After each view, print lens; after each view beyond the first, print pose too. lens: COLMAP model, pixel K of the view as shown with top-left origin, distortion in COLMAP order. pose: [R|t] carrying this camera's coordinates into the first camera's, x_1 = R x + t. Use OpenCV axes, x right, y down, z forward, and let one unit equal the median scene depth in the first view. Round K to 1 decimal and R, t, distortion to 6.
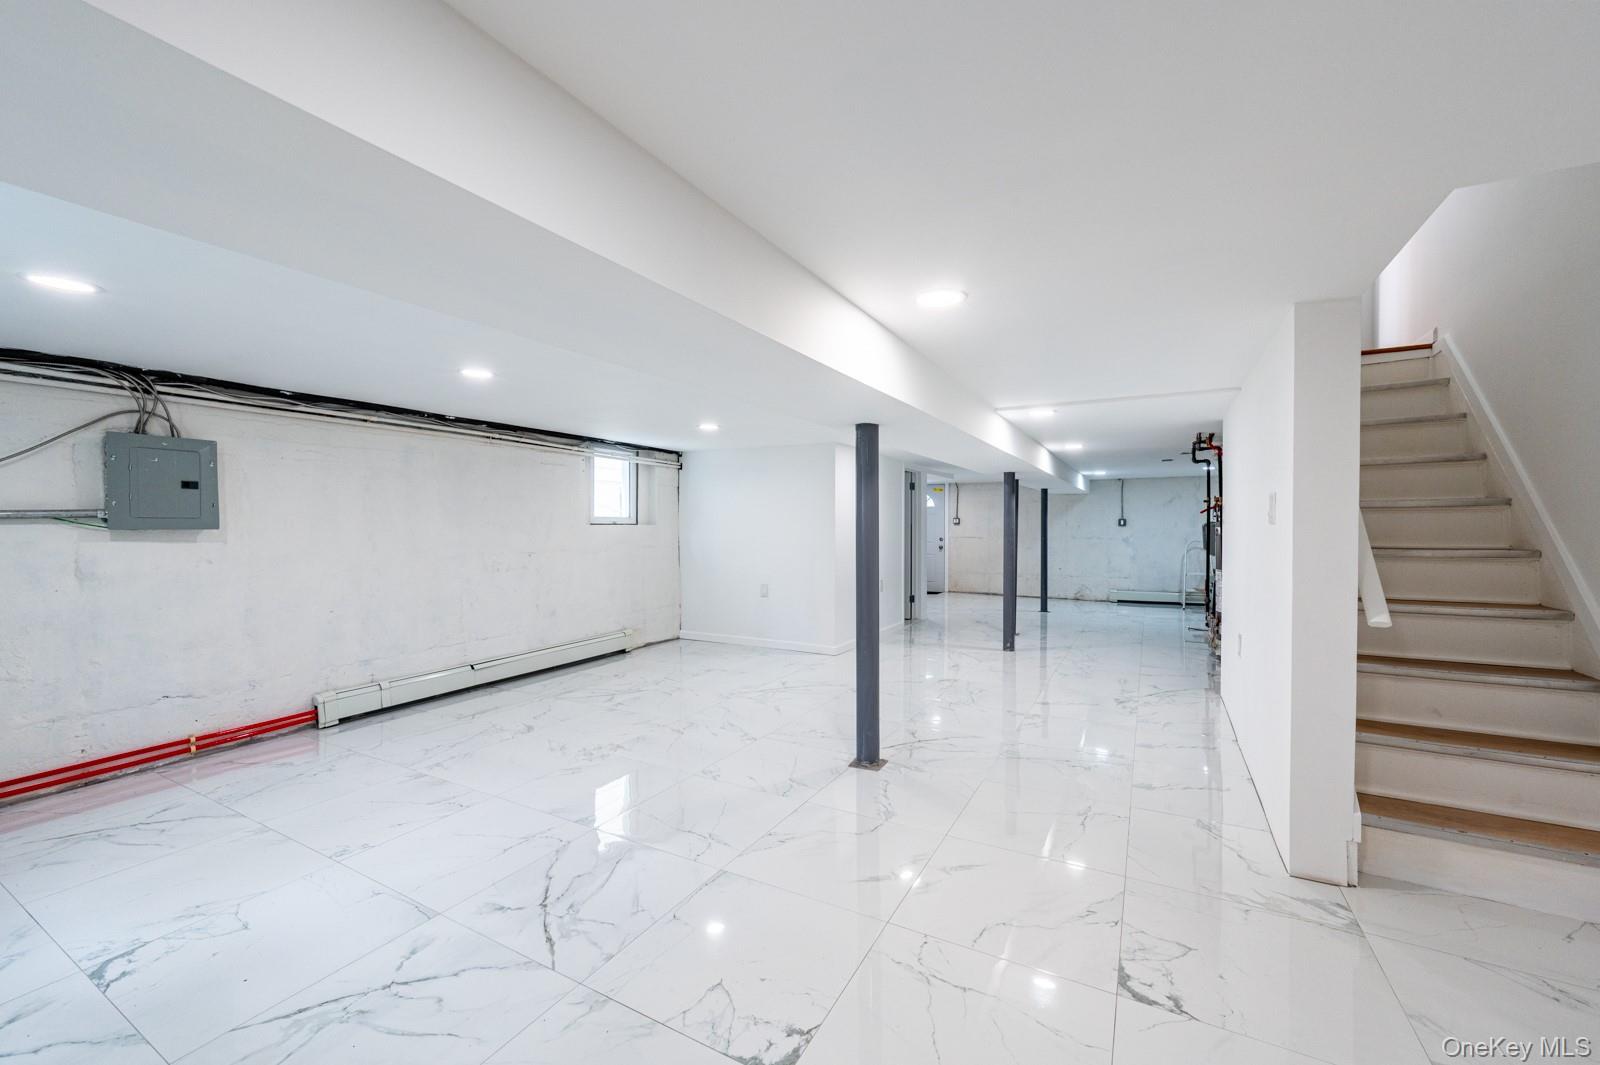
lens RADIAL K [[629.1, 0, 800.0], [0, 629.1, 532.5], [0, 0, 1]] dist [-0.002537, -0.000182]
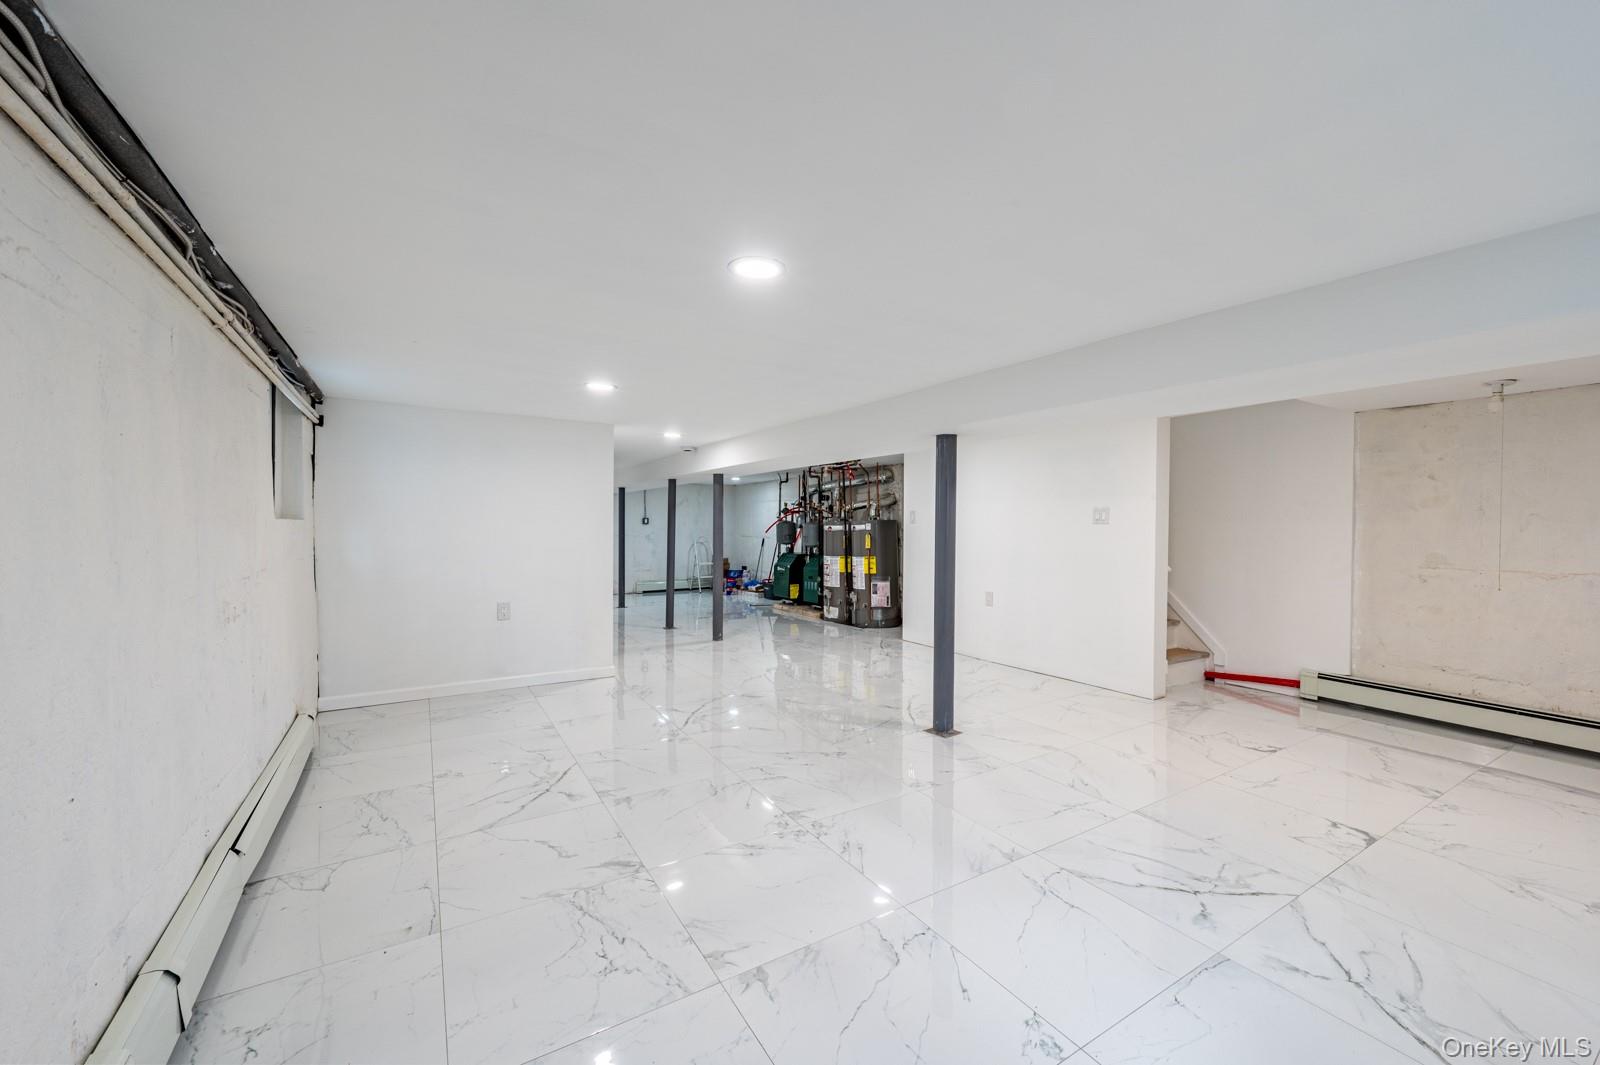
lens RADIAL K [[629.1, 0, 800.0], [0, 629.1, 532.5], [0, 0, 1]] dist [-0.002537, -0.000182]
pose [[0.488687, -0.005676, 0.872440, -0.858475], [0.003527, 0.999984, 0.004530, -0.001572], [-0.872452, 0.000863, 0.488699, 0.564026]]
